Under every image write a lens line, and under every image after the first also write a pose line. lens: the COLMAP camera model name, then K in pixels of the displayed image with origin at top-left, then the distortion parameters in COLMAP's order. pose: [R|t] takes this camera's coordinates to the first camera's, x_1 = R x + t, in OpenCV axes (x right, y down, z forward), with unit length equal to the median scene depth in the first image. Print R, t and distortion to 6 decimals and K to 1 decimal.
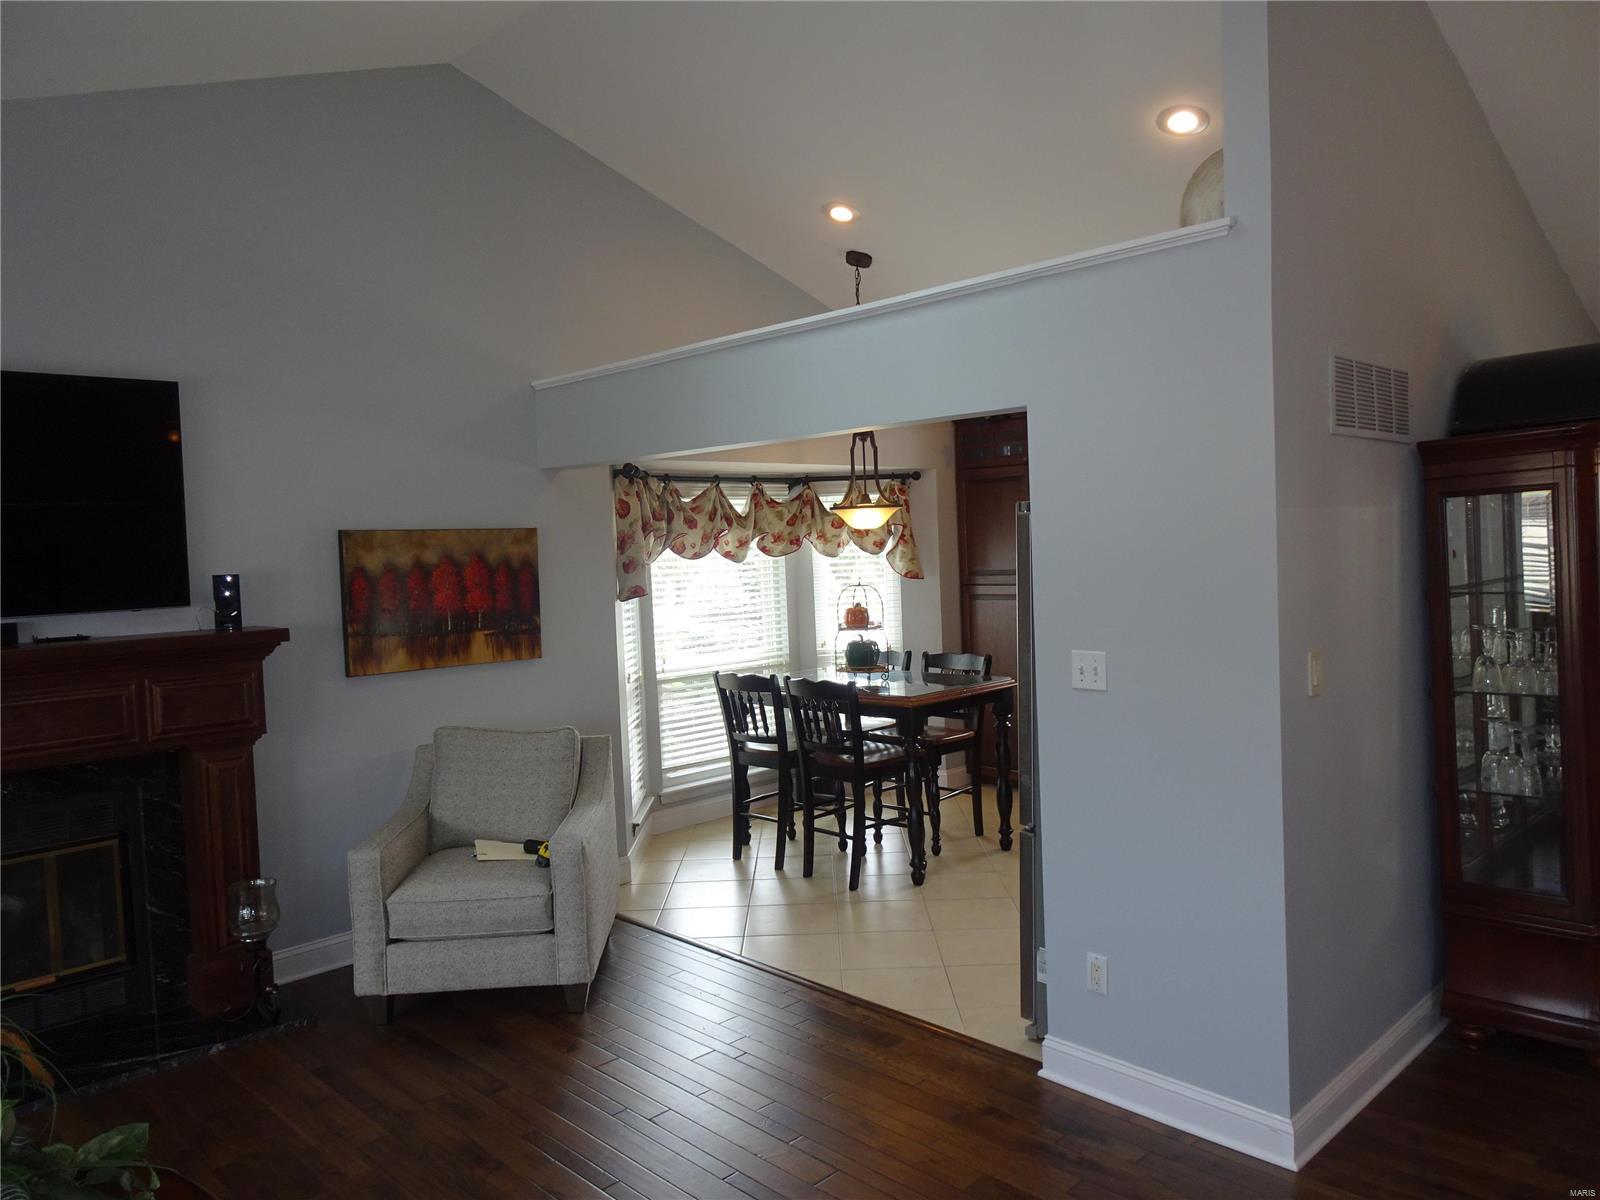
lens RADIAL K [[1141.3, 0, 810.9], [0, 1141.3, 597.5], [0, 0, 1]] dist [0.011607, -0.004147]
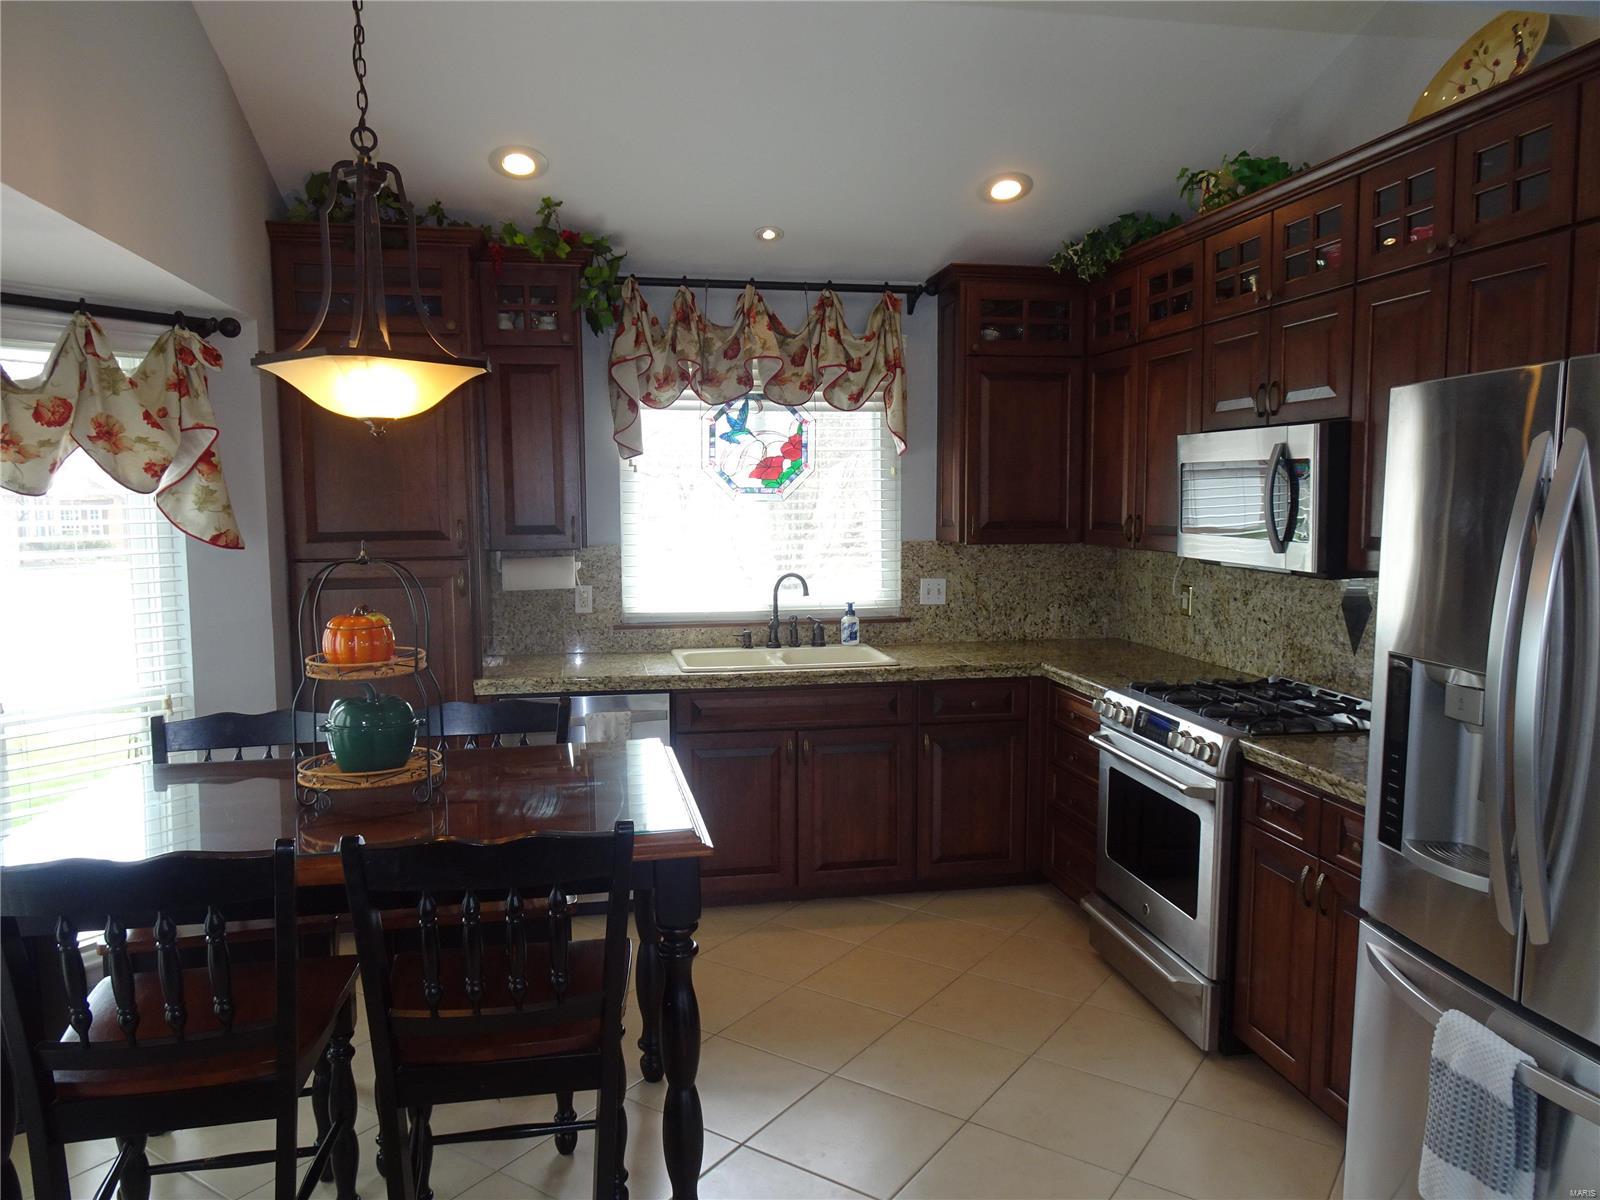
lens RADIAL K [[1141.3, 0, 800.8], [0, 1141.3, 607.6], [0, 0, 1]] dist [0.011607, -0.004147]
pose [[0.557916, -0.046999, 0.828566, -0.231595], [0.023849, 0.998891, 0.040602, -0.006649], [-0.829555, -0.002892, 0.558418, 0.694121]]
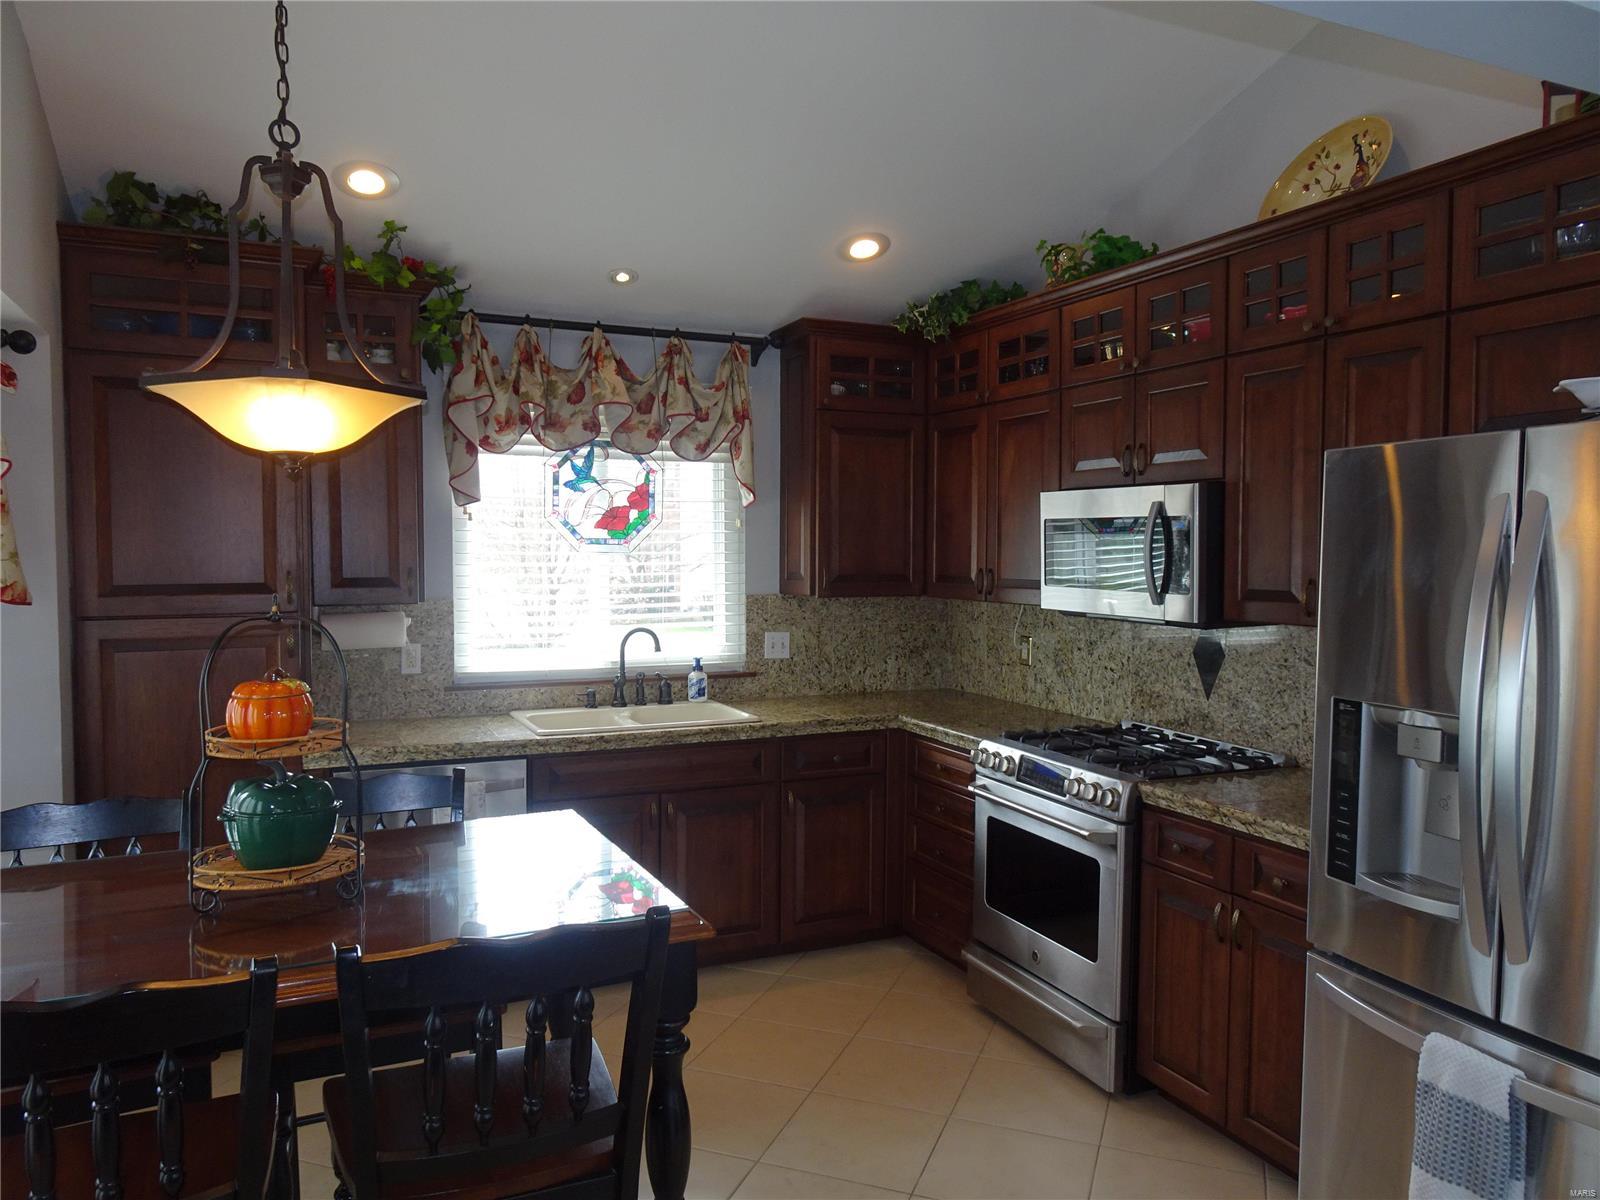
lens RADIAL K [[1141.3, 0, 800.8], [0, 1141.3, 607.2], [0, 0, 1]] dist [0.011607, -0.004147]
pose [[0.339825, -0.009492, 0.940441, -0.255416], [0.029515, 0.999564, -0.000577, -0.008826], [-0.940026, 0.027954, 0.339957, 0.790804]]
